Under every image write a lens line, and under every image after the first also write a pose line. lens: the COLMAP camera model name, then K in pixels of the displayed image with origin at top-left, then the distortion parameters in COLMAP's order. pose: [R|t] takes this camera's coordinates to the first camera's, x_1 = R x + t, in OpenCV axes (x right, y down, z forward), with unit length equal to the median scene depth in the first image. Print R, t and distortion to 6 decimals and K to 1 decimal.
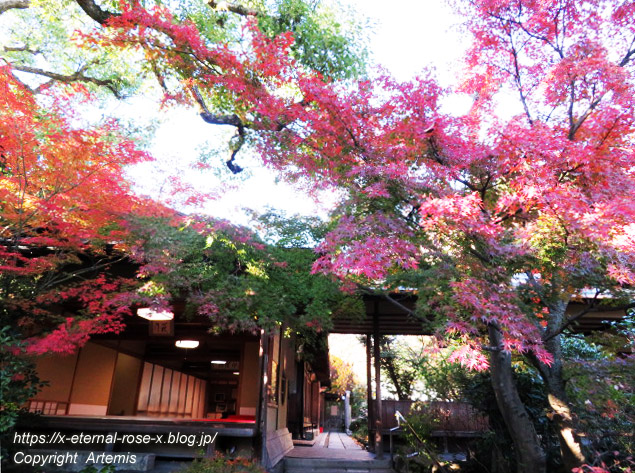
lens RADIAL K [[459.4, 0, 317.5], [0, 459.4, 236.5], [0, 0, 1]] dist [-0.003509, 0.000294]
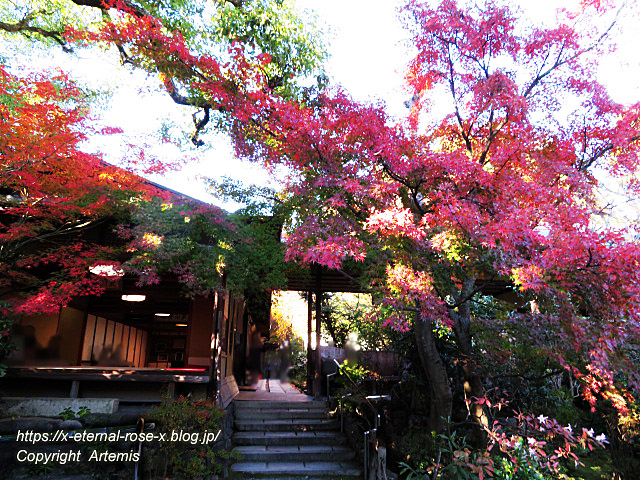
lens RADIAL K [[458.5, 0, 320.7], [0, 458.5, 238.3], [0, 0, 1]] dist [-0.010072, 0.005543]
pose [[0.990002, 0.027860, 0.138275, -0.030274], [-0.042253, 0.993859, 0.102271, -0.038817], [-0.134577, -0.107091, 0.985099, -0.096274]]
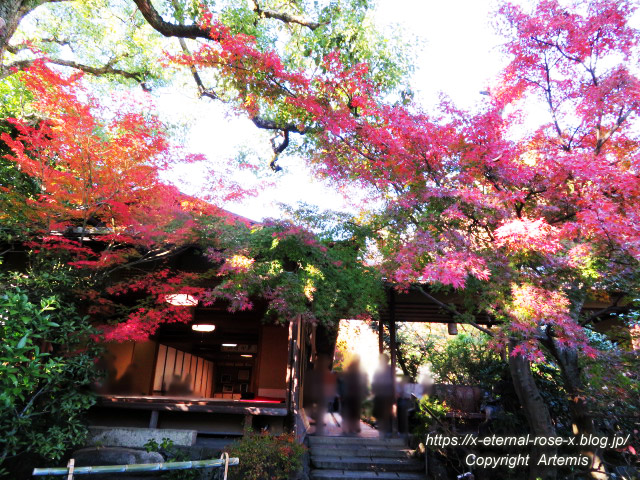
lens RADIAL K [[459.0, 0, 320.0], [0, 459.0, 240.0], [0, 0, 1]] dist [-0.007046, 0.003140]
pose [[0.999833, 0.013114, 0.012753, -0.072626], [-0.013648, 0.998993, 0.042742, -0.022827], [-0.012180, -0.042909, 0.999005, -0.056732]]
